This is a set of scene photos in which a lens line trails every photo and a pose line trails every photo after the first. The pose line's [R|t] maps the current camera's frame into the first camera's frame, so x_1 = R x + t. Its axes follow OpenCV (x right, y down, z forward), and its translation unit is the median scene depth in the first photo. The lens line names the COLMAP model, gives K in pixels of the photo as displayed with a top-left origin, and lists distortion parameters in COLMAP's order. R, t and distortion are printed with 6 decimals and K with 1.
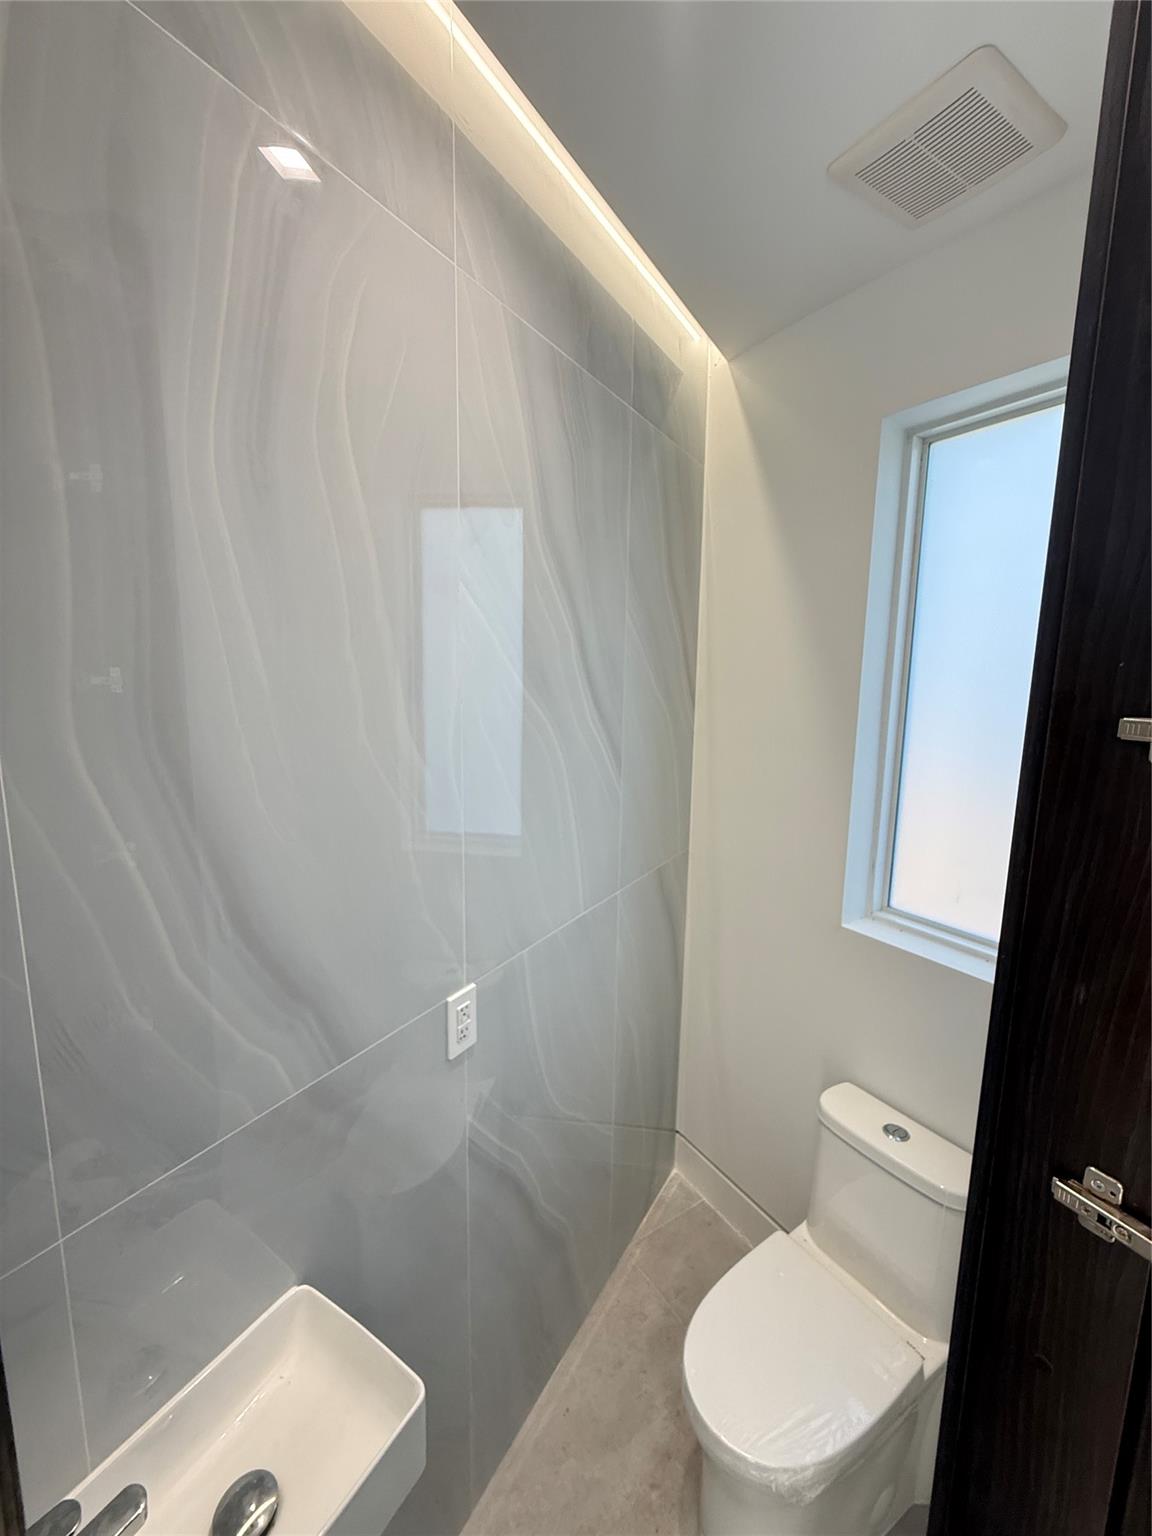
lens RADIAL K [[610.5, 0, 574.1], [0, 610.5, 757.2], [0, 0, 1]] dist [0.001670, 0.000141]
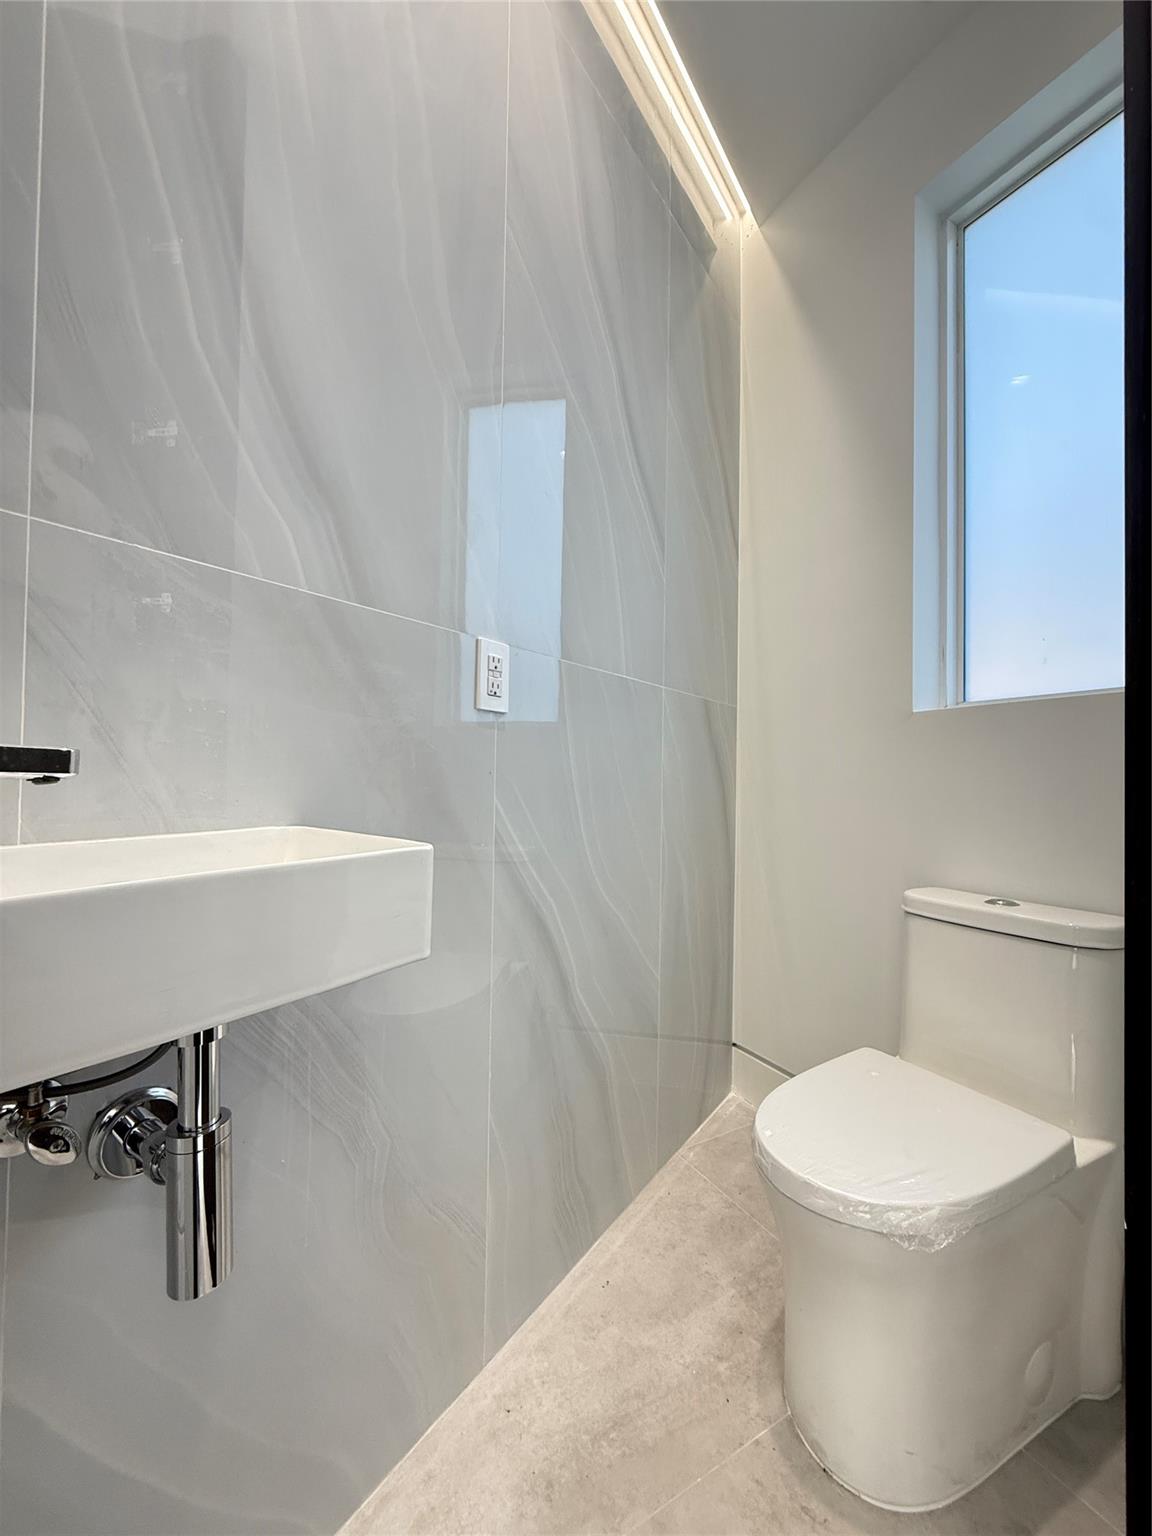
lens RADIAL K [[610.0, 0, 576.0], [0, 610.0, 768.0], [0, 0, 1]] dist [-0.000216, -0.000178]
pose [[0.998451, 0.001467, -0.055626, -0.008720], [-0.010763, 0.985867, -0.167182, 0.552450], [0.054595, 0.167521, 0.984356, 0.110446]]
